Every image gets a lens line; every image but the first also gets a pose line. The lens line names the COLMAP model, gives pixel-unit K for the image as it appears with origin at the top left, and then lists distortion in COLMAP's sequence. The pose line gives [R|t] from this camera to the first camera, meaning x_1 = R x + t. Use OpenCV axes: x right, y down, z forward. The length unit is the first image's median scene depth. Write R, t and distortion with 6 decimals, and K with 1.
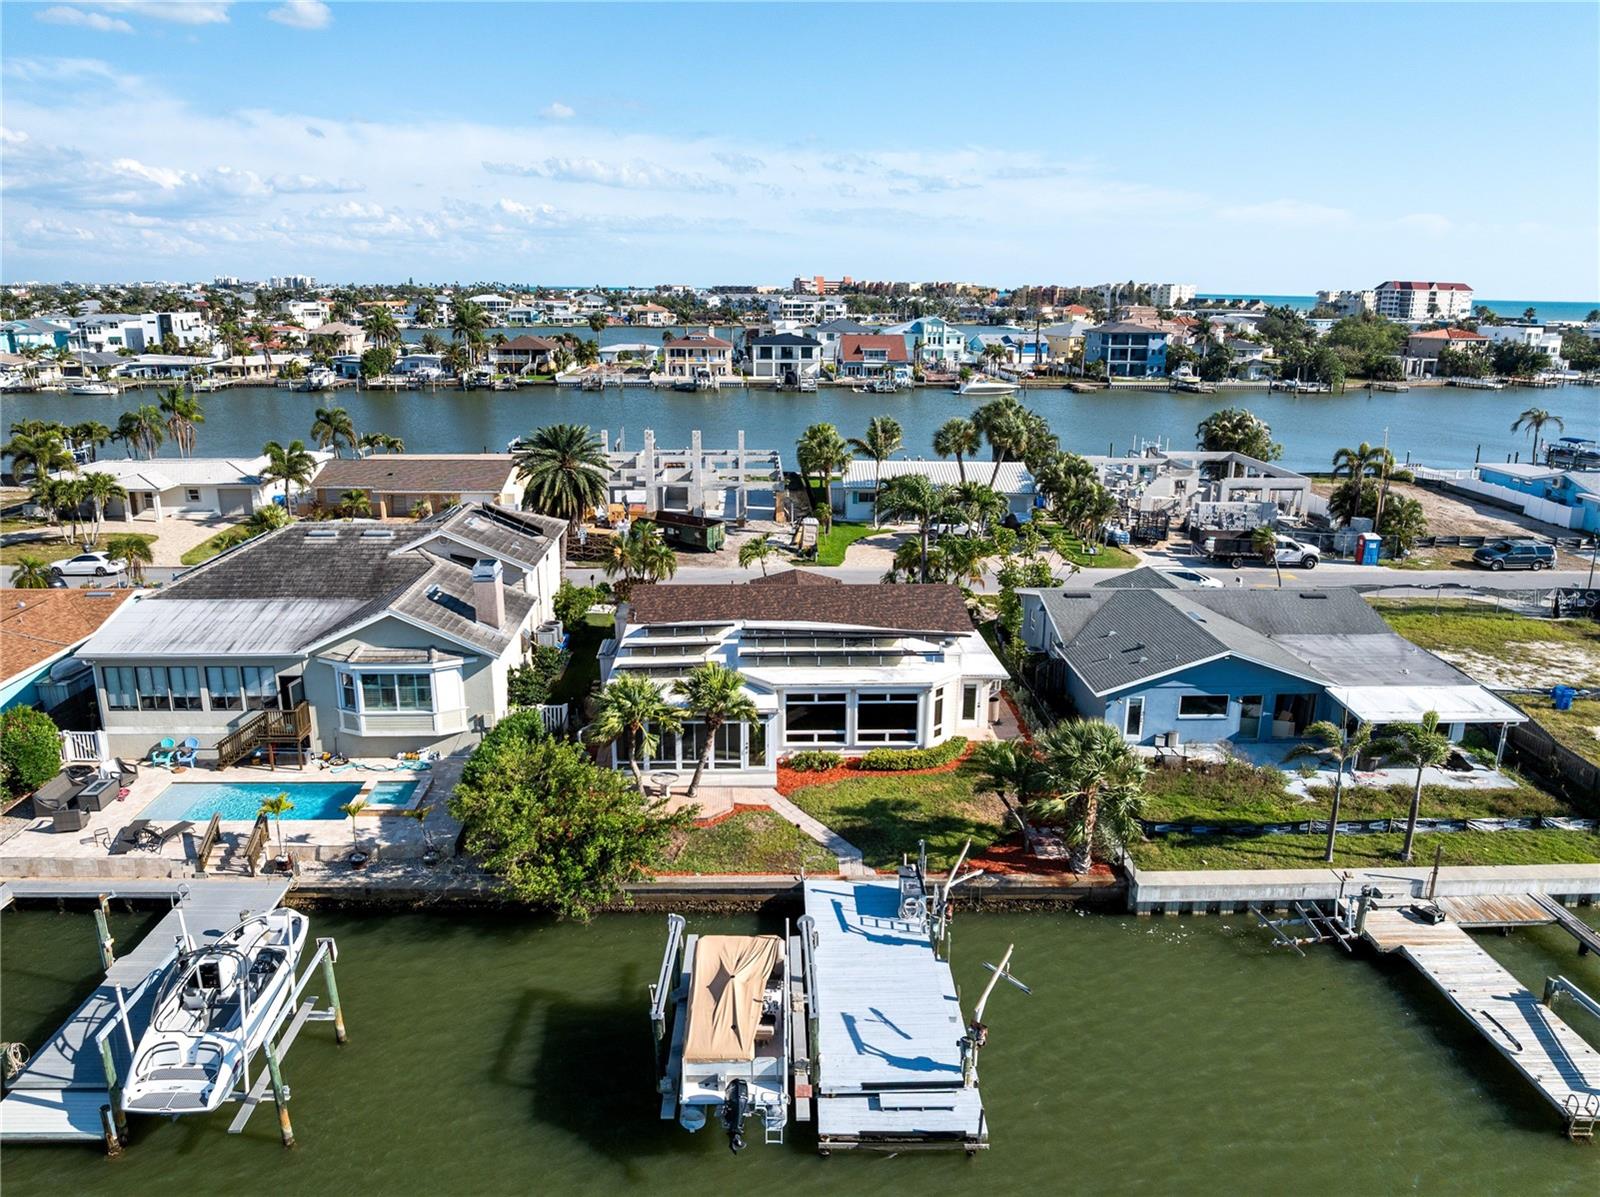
lens RADIAL K [[1138.8, 0, 796.3], [0, 1138.8, 596.5], [0, 0, 1]] dist [-0.037264, 0.002006]
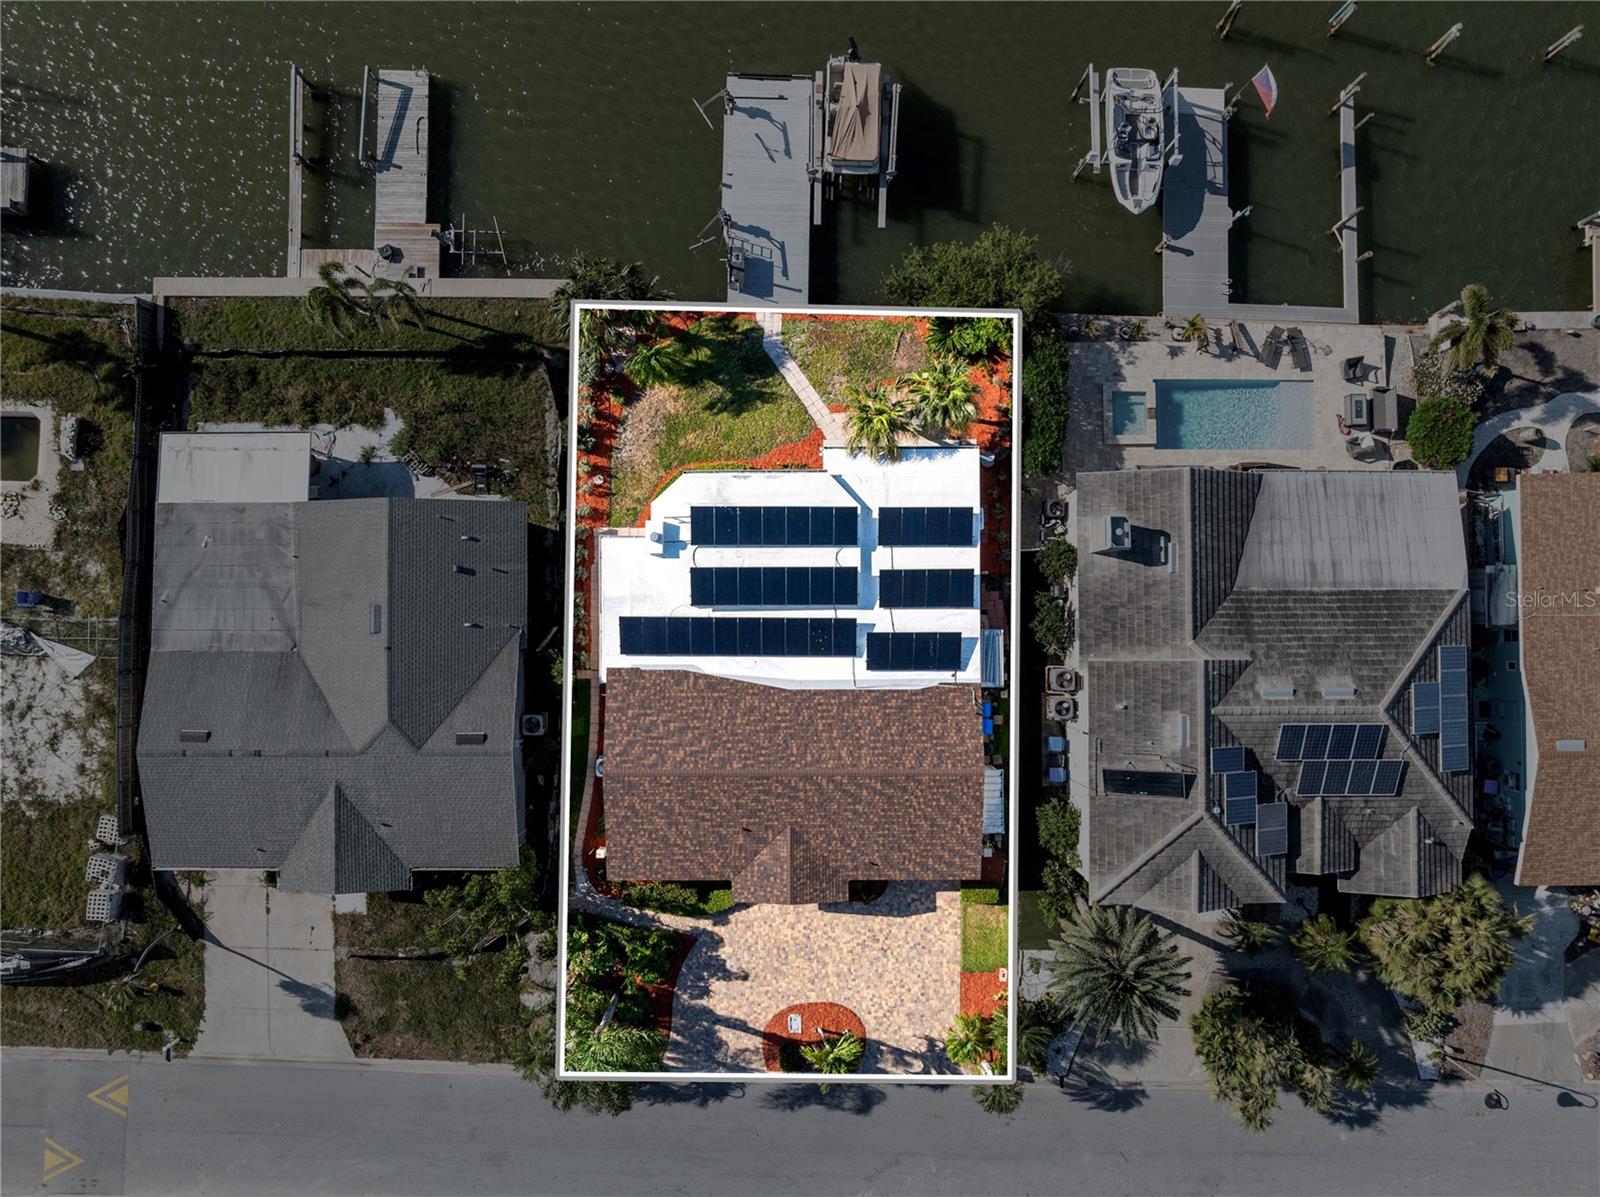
lens RADIAL K [[1123.6, 0, 798.1], [0, 1123.6, 596.7], [0, 0, 1]] dist [-0.037599, 0.005935]
pose [[-0.998788, -0.047067, -0.014393, 0.017030], [-0.002554, -0.242468, 0.970156, -0.944160], [-0.049152, 0.969017, 0.242054, 0.795580]]
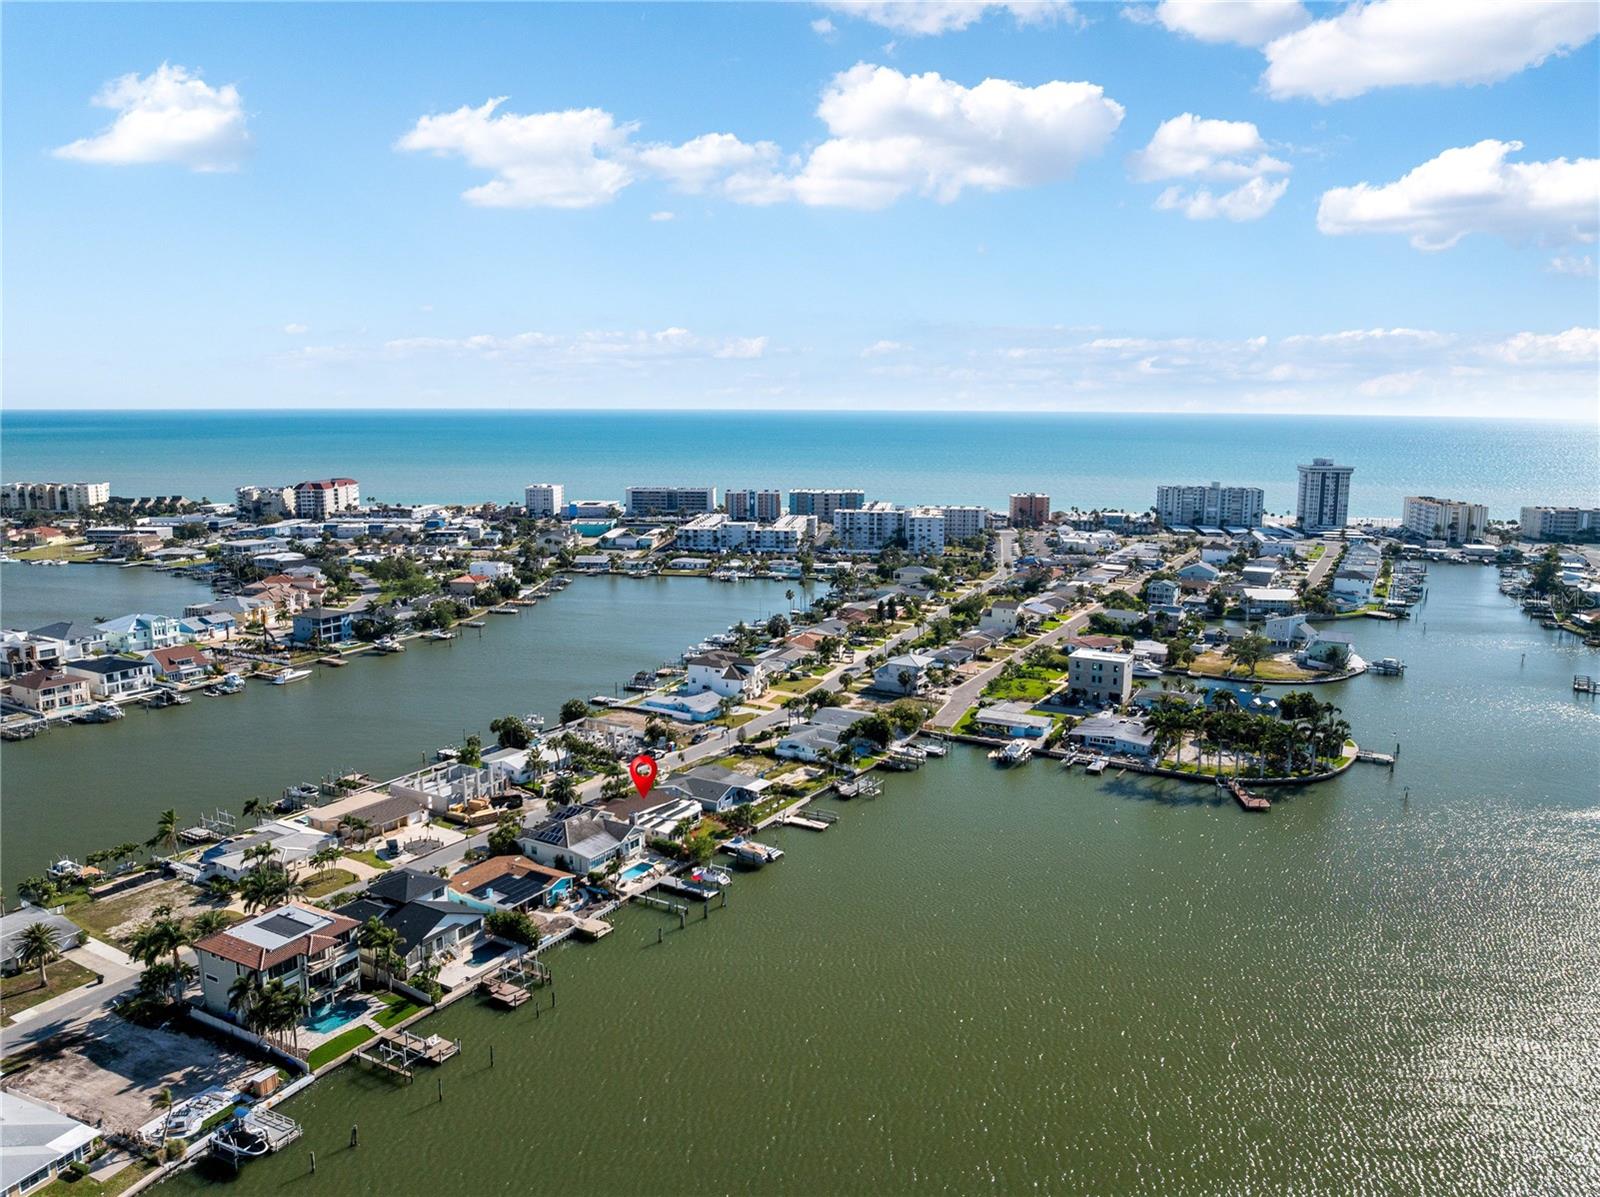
lens RADIAL K [[1151.8, 0, 796.7], [0, 1151.8, 605.7], [0, 0, 1]] dist [-0.032586, -0.003809]
pose [[0.546143, -0.150844, 0.823999, -3.430859], [0.223170, 0.974304, 0.030443, -0.795249], [-0.807418, 0.167266, 0.565773, -2.176999]]
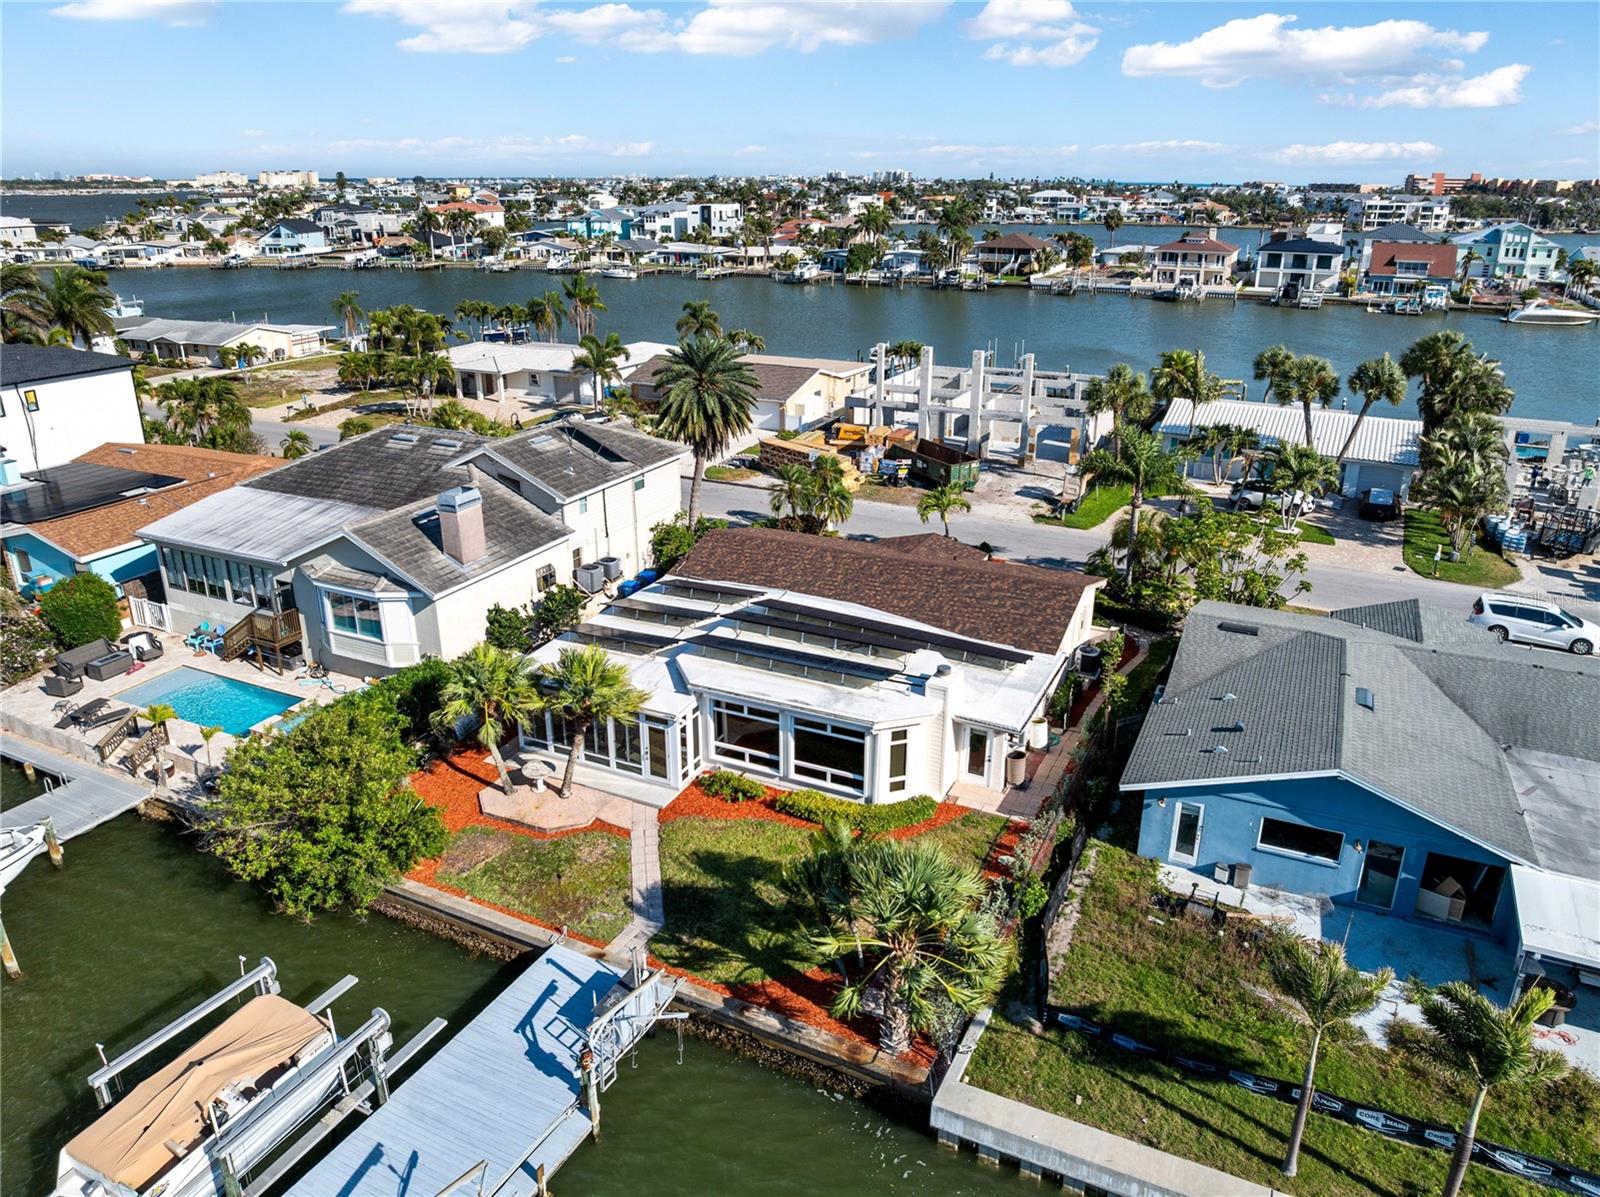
lens RADIAL K [[1123.6, 0, 798.1], [0, 1123.6, 596.7], [0, 0, 1]] dist [-0.037599, 0.005935]
pose [[0.881265, 0.160702, -0.444462, 0.366907], [-0.120520, 0.985739, 0.117445, -0.081126], [0.456998, -0.049934, 0.888065, 0.307871]]
